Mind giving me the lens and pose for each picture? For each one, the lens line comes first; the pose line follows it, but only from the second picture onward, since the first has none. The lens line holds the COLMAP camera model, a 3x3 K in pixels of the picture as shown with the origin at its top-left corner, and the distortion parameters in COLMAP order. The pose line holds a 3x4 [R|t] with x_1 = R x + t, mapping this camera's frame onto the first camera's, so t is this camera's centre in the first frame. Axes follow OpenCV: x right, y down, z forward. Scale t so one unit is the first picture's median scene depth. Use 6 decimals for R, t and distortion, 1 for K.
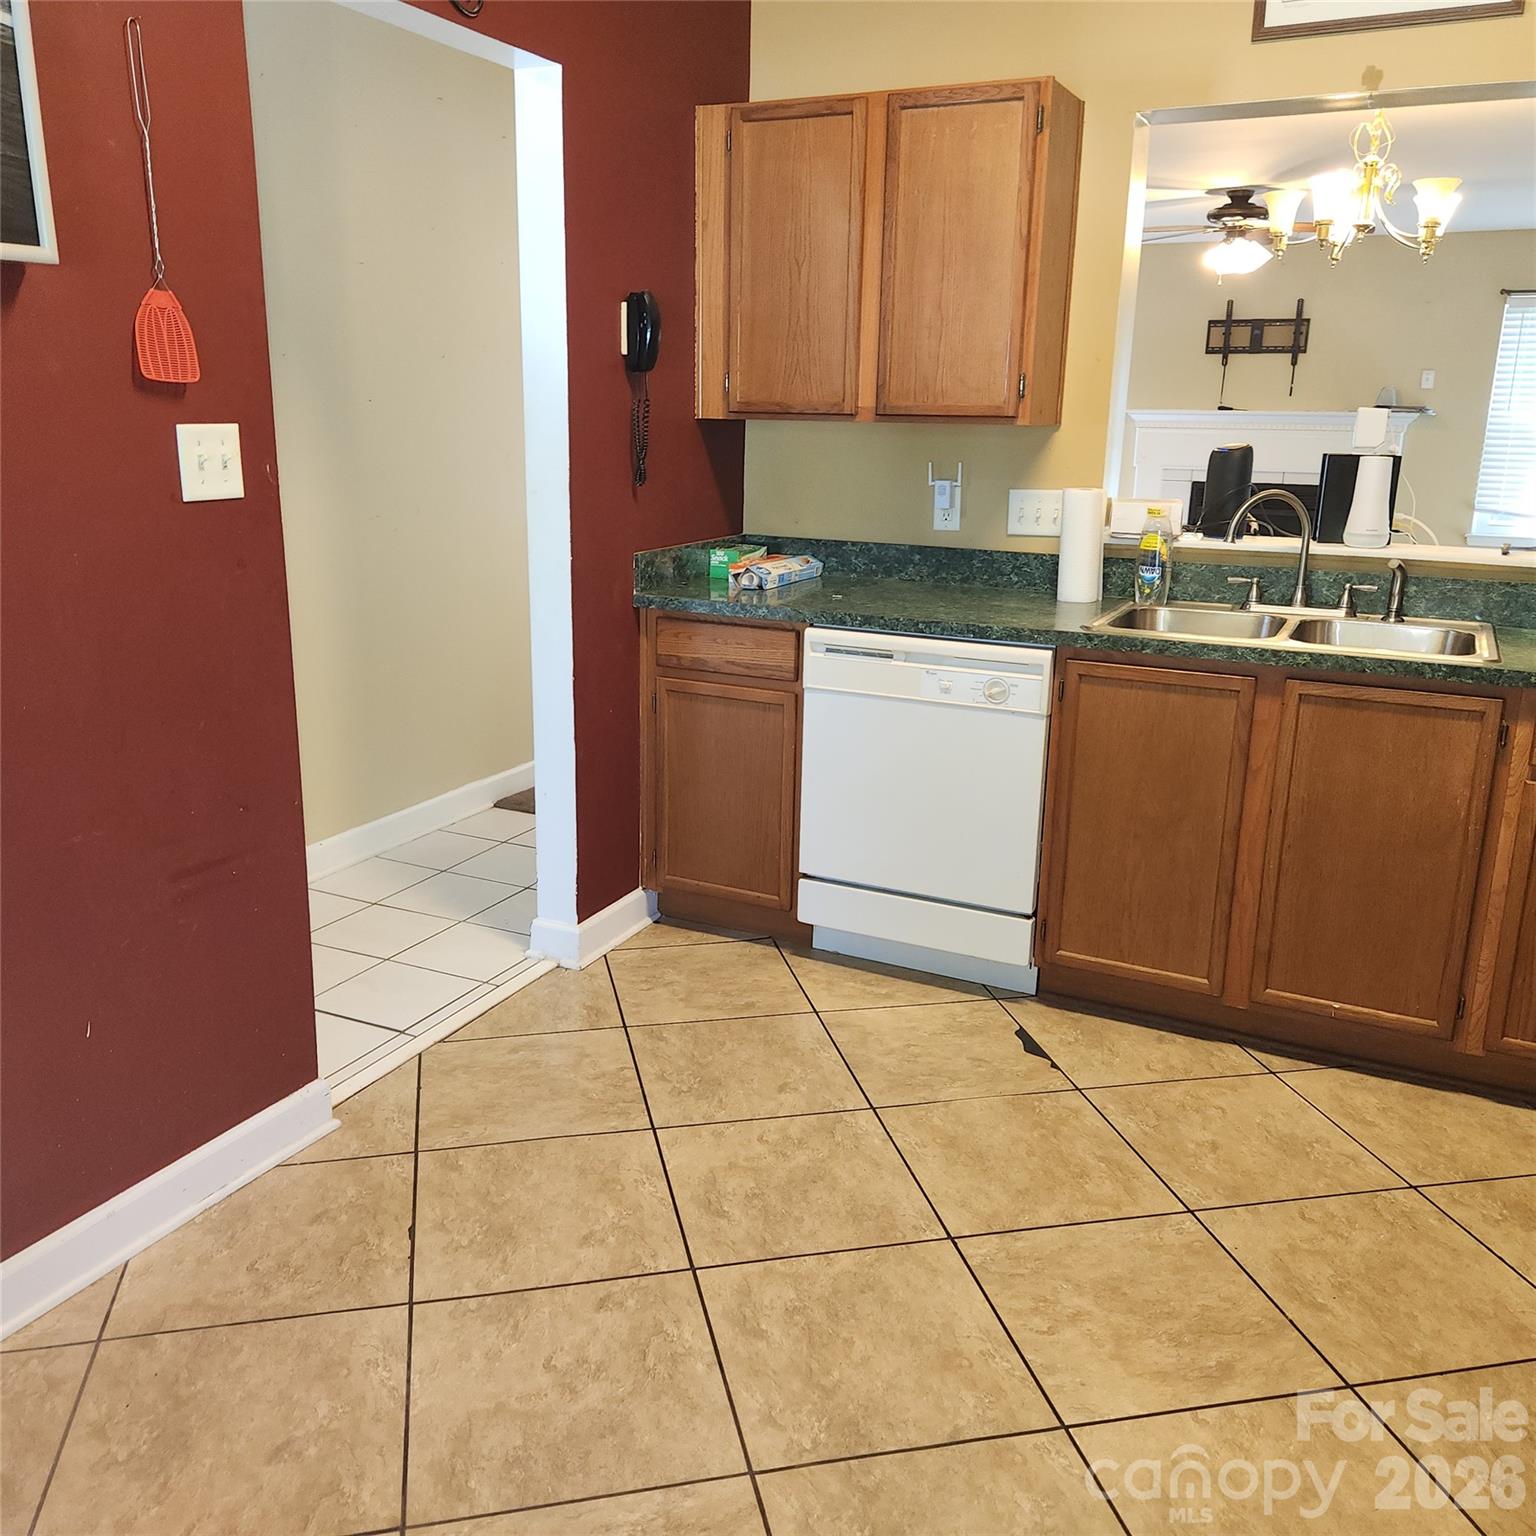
lens RADIAL K [[1374.3, 0, 772.7], [0, 1374.3, 775.3], [0, 0, 1]] dist [0.056974, -0.022436]
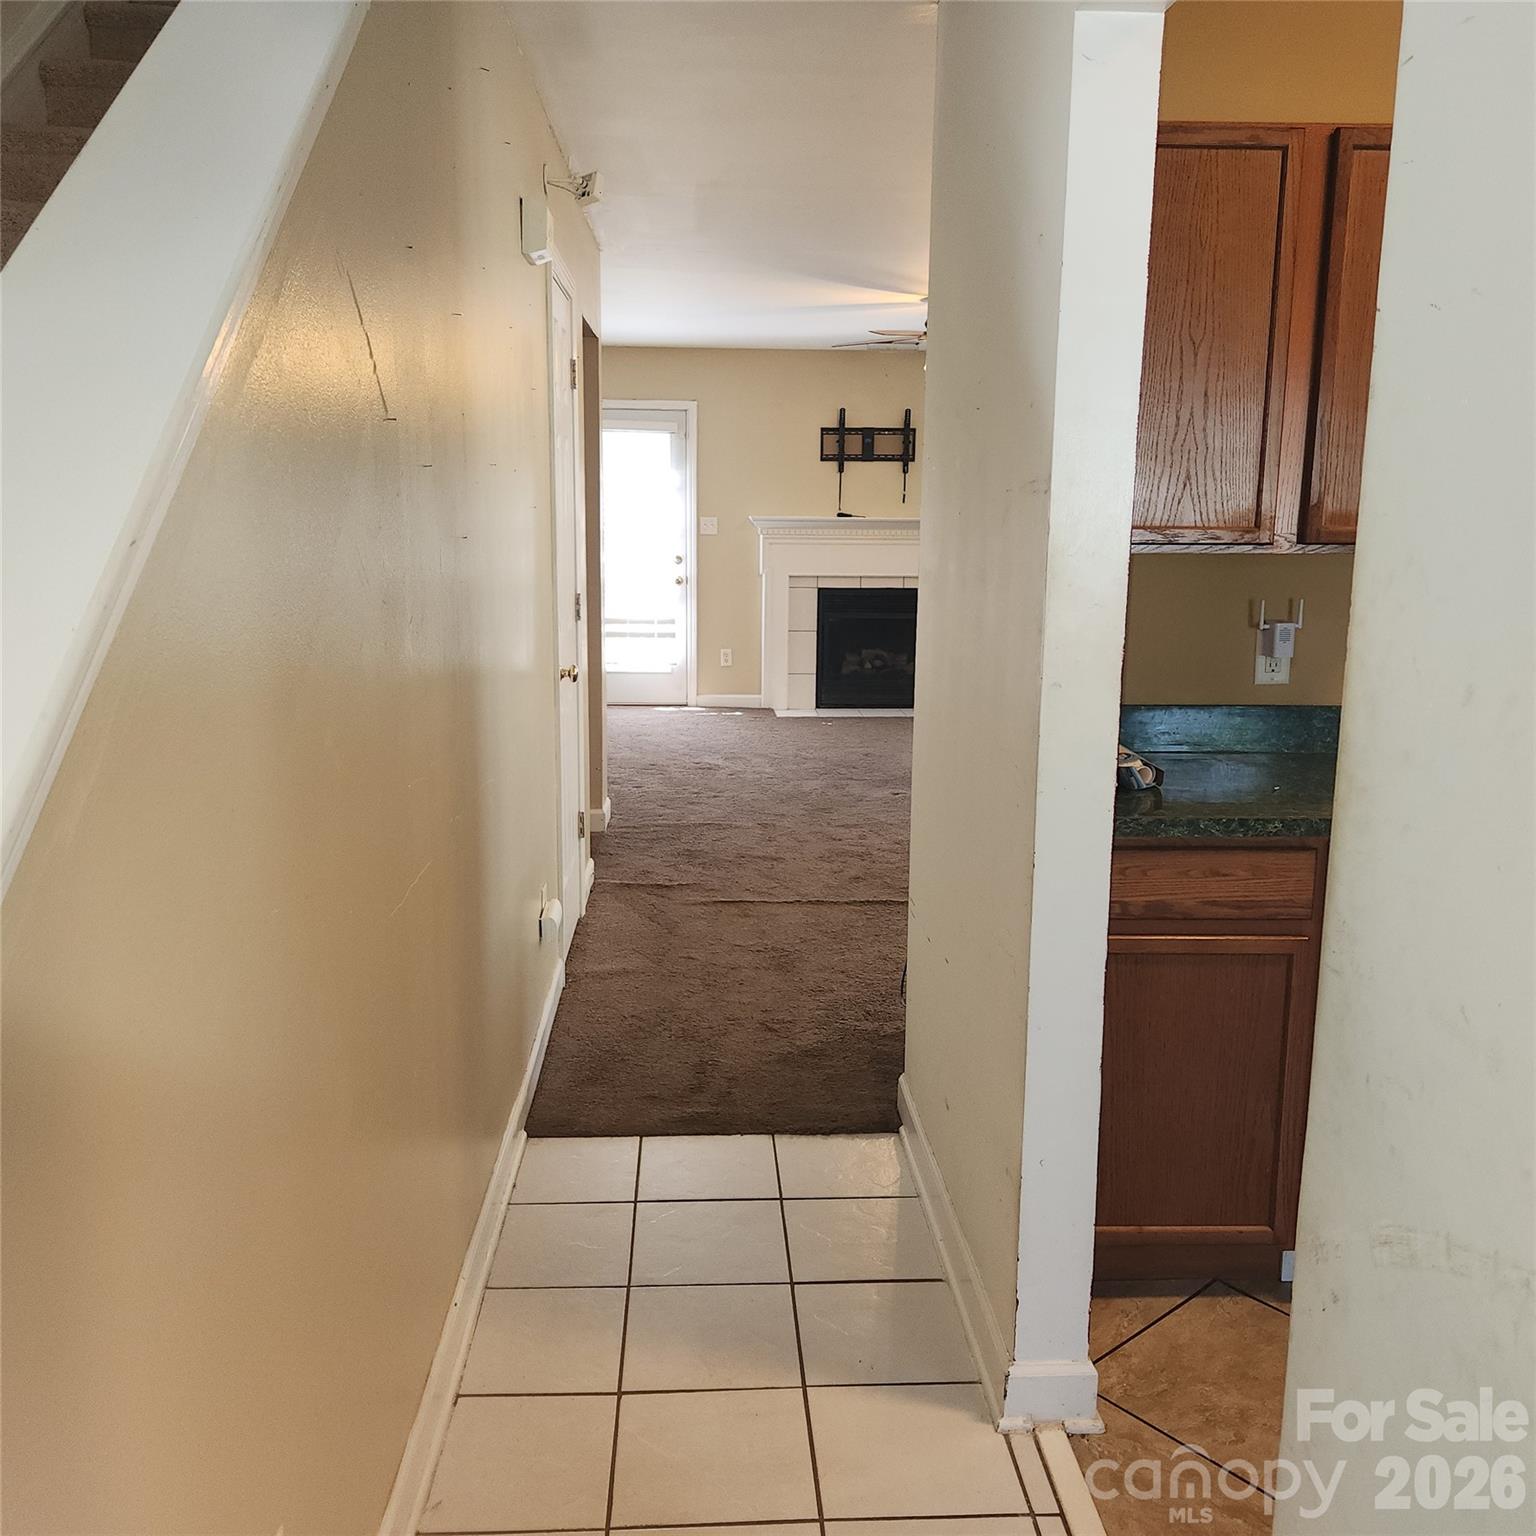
lens RADIAL K [[1374.3, 0, 764.6], [0, 1374.3, 754.6], [0, 0, 1]] dist [0.056974, -0.022436]
pose [[0.876188, -0.098829, 0.471729, -0.313312], [0.137315, 0.989375, -0.047772, -0.088155], [-0.461995, 0.106633, 0.880449, 0.281070]]
